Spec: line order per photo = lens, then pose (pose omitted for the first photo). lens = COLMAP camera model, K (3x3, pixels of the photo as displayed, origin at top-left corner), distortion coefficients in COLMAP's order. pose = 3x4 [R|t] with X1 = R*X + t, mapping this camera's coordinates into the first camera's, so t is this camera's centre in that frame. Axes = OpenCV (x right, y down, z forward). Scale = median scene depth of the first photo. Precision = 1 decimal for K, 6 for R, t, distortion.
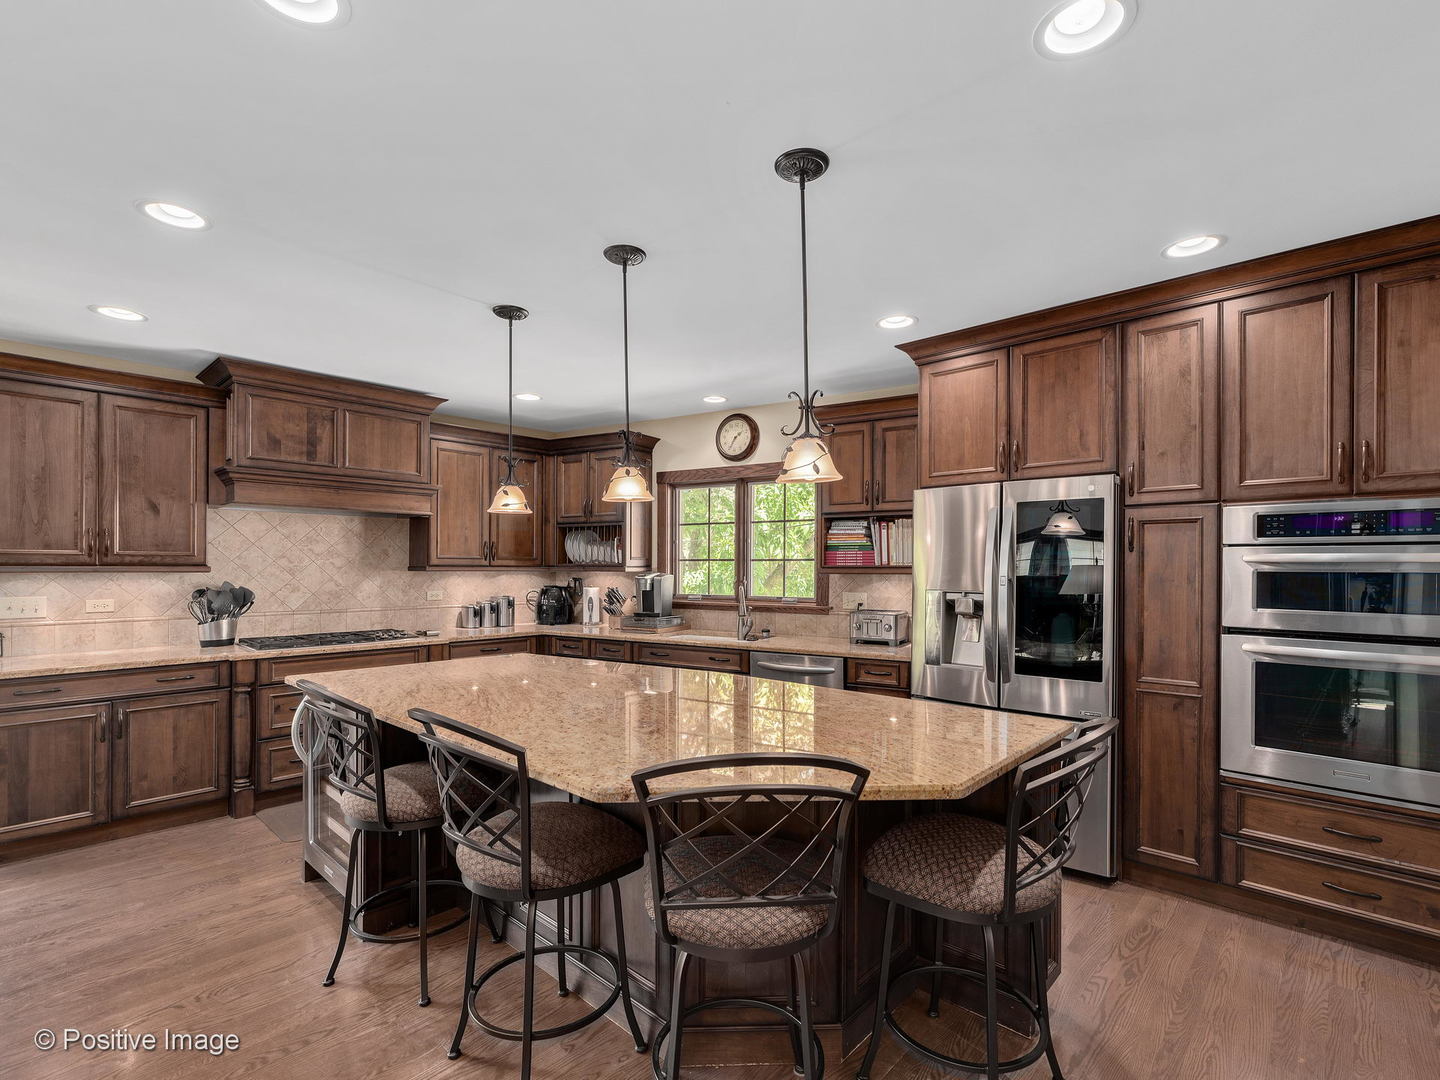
lens RADIAL K [[707.3, 0, 729.6], [0, 707.3, 563.0], [0, 0, 1]] dist [0.020938, 0.000063]
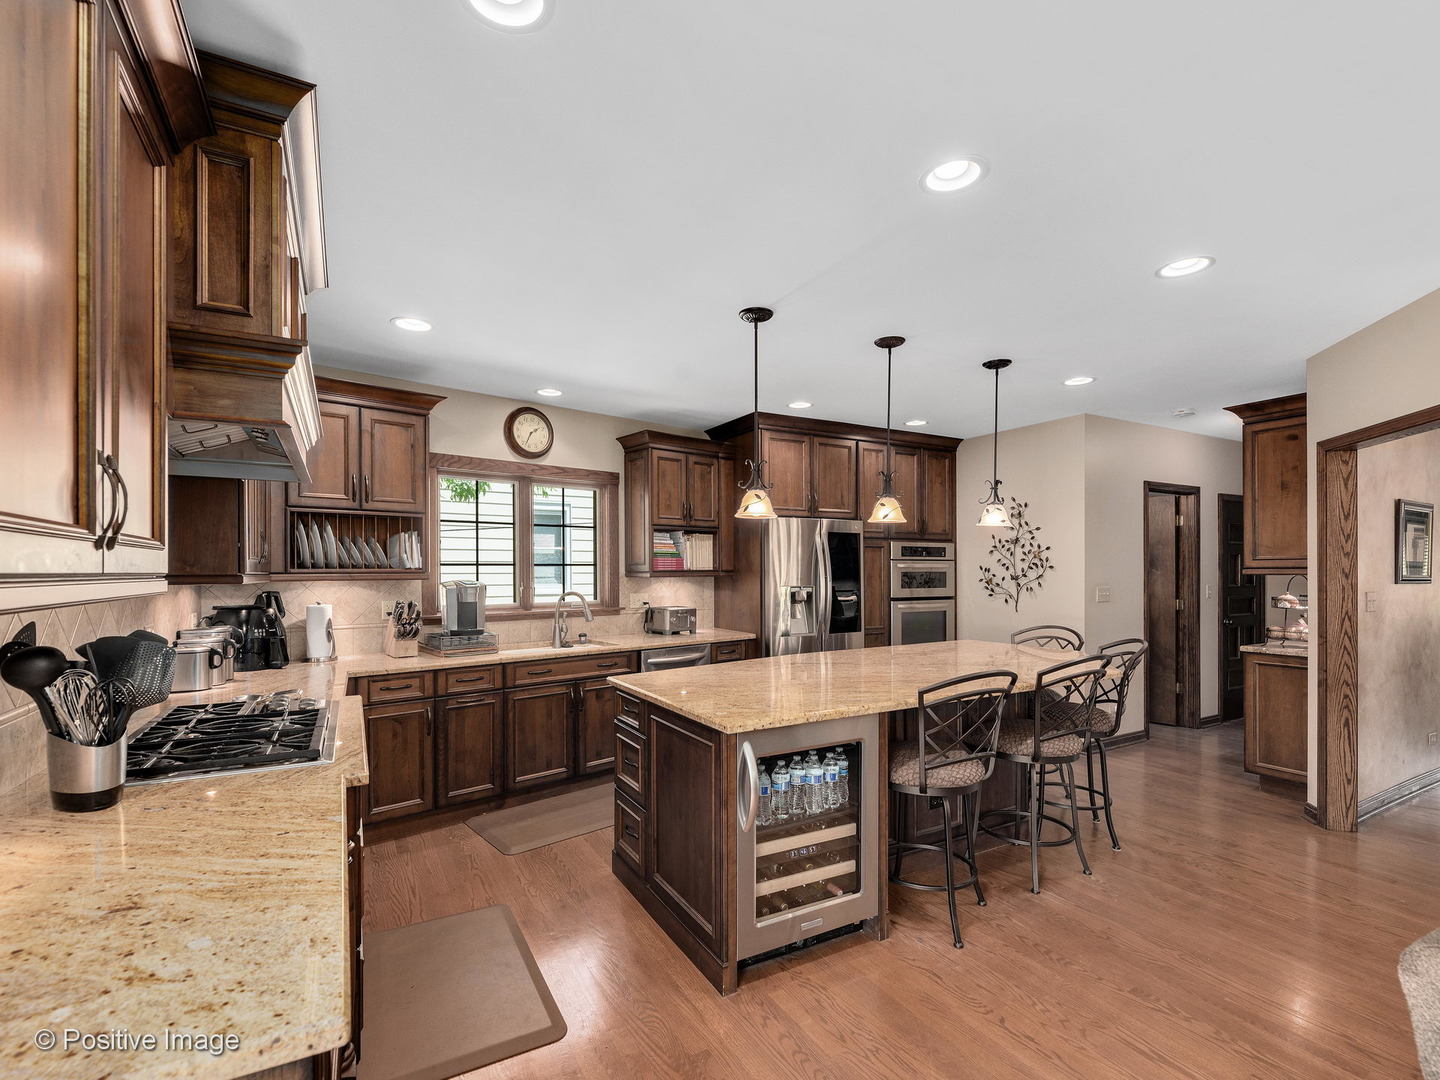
lens RADIAL K [[661.7, 0, 719.6], [0, 661.7, 569.0], [0, 0, 1]] dist [-0.001082, 0.000336]
pose [[0.285788, 0.000330, 0.958293, -0.900368], [0.000756, 1.000000, -0.000570, 0.002659], [-0.958293, 0.000888, 0.285787, 0.613215]]
